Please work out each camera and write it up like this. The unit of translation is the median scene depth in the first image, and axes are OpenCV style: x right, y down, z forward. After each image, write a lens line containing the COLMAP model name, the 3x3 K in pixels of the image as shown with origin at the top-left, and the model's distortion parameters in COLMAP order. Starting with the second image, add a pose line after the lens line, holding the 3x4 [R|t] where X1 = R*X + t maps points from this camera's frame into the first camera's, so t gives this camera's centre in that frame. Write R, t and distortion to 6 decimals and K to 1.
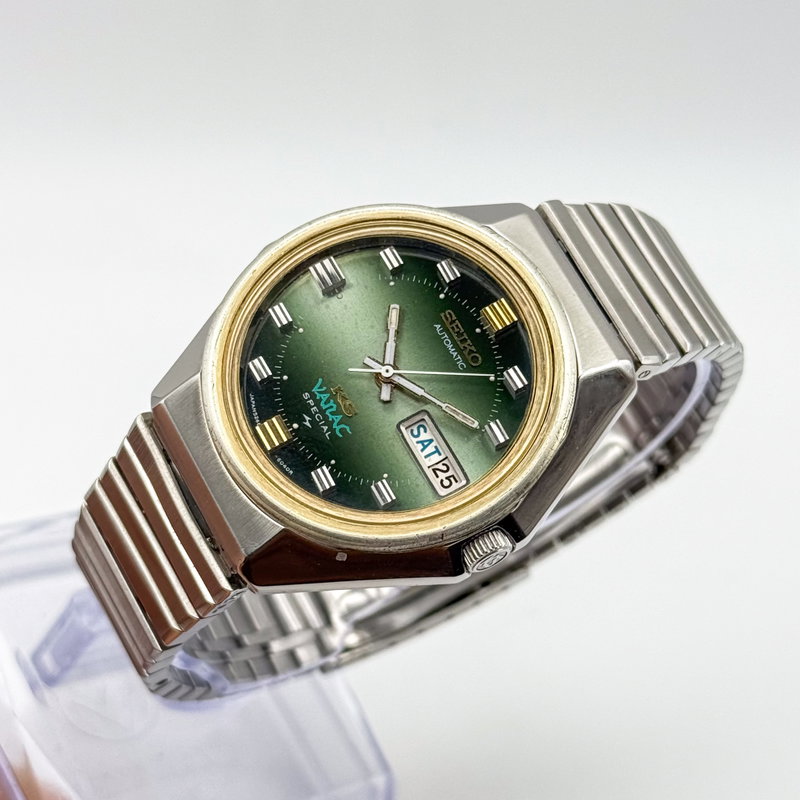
lens RADIAL K [[1939.6, 0, 403.8], [0, 1939.6, 401.7], [0, 0, 1]] dist [0.411703, 0.000000]
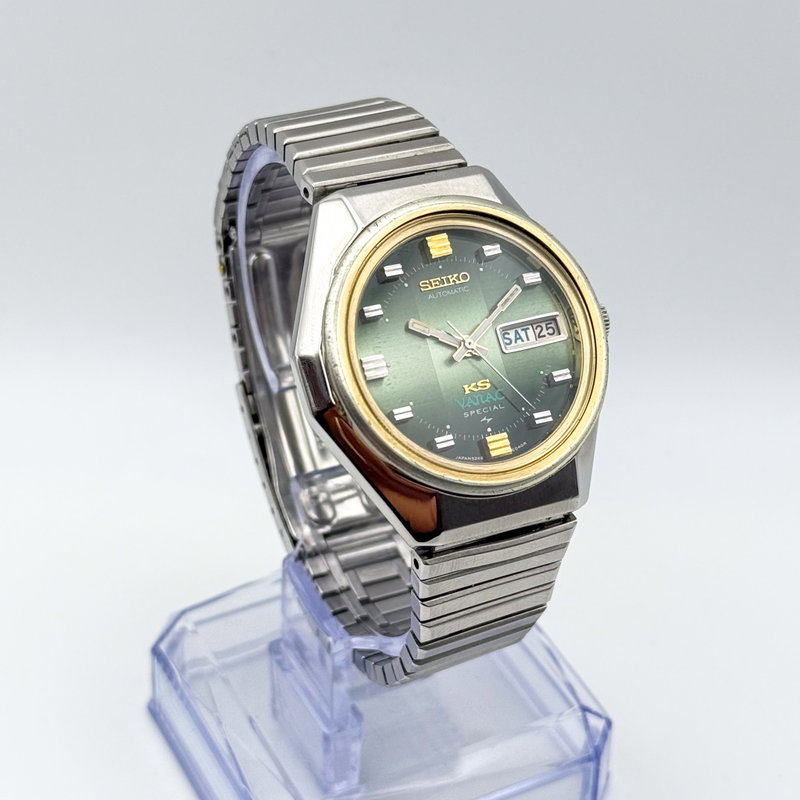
lens RADIAL K [[1939.6, 0, 377.0], [0, 1939.6, 388.1], [0, 0, 1]] dist [0.411703, 0.000000]
pose [[0.164422, -0.919412, 0.357276, -0.468164], [0.720134, 0.359410, 0.593491, -0.753334], [-0.674072, 0.159703, 0.721195, 0.164976]]
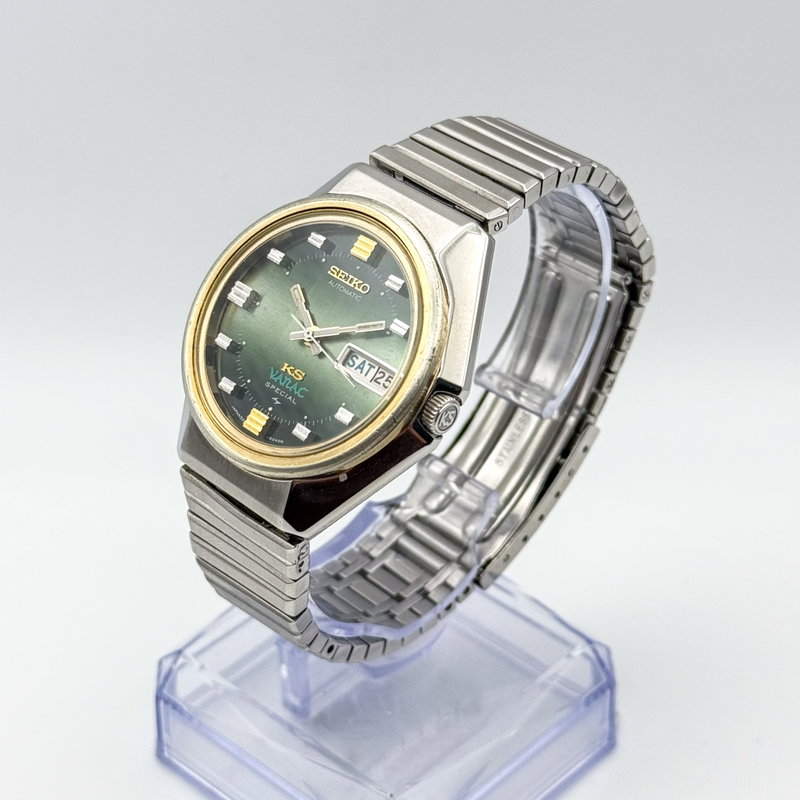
lens RADIAL K [[1939.6, 0, 394.7], [0, 1939.6, 372.2], [0, 0, 1]] dist [0.411703, 0.000000]
pose [[0.827843, -0.525580, -0.196064, 0.265020], [0.506456, 0.850555, -0.141627, 0.207228], [0.241200, 0.017947, 0.970310, -0.197748]]
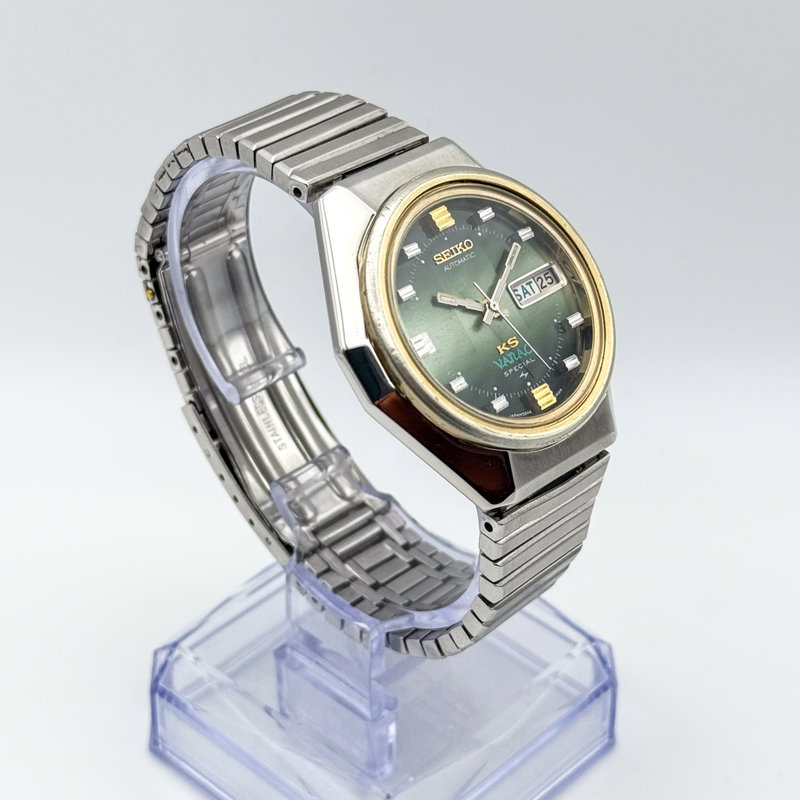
lens RADIAL K [[1939.6, 0, 350.3], [0, 1939.6, 385.8], [0, 0, 1]] dist [0.411703, 0.000000]
pose [[-0.120322, -0.922514, 0.366730, -0.492624], [0.612665, 0.221668, 0.758621, -0.988002], [-0.781130, 0.315961, 0.538520, 0.408765]]
